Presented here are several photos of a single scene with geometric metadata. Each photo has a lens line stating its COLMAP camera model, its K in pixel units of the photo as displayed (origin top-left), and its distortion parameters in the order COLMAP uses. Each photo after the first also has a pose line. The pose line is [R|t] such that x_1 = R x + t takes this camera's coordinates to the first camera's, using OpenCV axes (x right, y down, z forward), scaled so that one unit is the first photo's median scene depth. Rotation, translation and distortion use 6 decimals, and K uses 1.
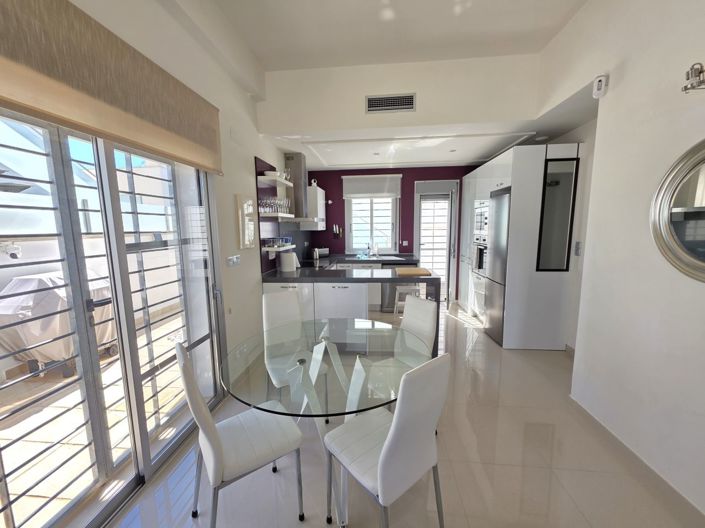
lens RADIAL K [[279.9, 0, 352.2], [0, 279.9, 262.6], [0, 0, 1]] dist [0.000207, -0.000179]
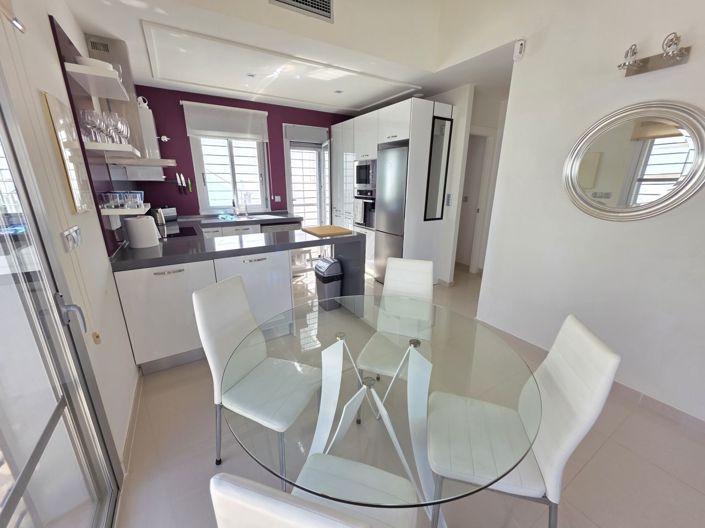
lens RADIAL K [[279.9, 0, 353.8], [0, 279.9, 265.9], [0, 0, 1]] dist [0.000207, -0.000179]
pose [[0.799476, -0.156341, 0.579997, -0.159999], [0.059806, 0.981456, 0.182120, -0.009065], [-0.597714, -0.110913, 0.794000, 0.151602]]
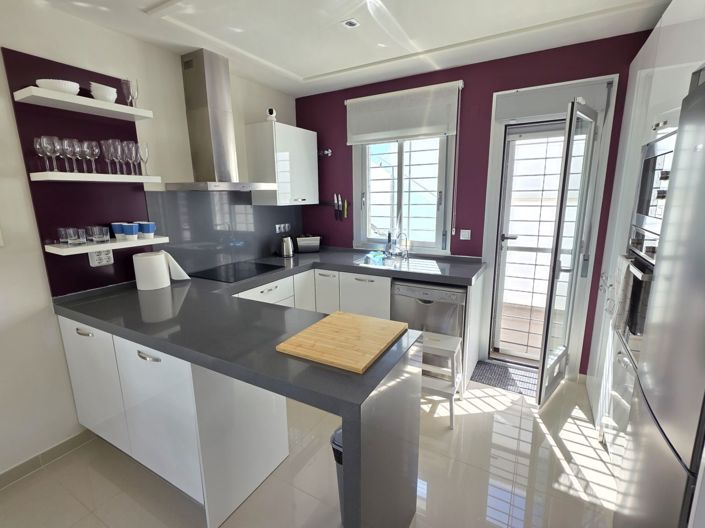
lens RADIAL K [[336.7, 0, 351.8], [0, 336.7, 261.9], [0, 0, 1]] dist [0.012986, -0.000175]
pose [[0.914339, 0.082179, -0.396522, 0.249660], [-0.052014, 0.994914, 0.086257, -0.063961], [0.401594, -0.058243, 0.913964, 0.410072]]
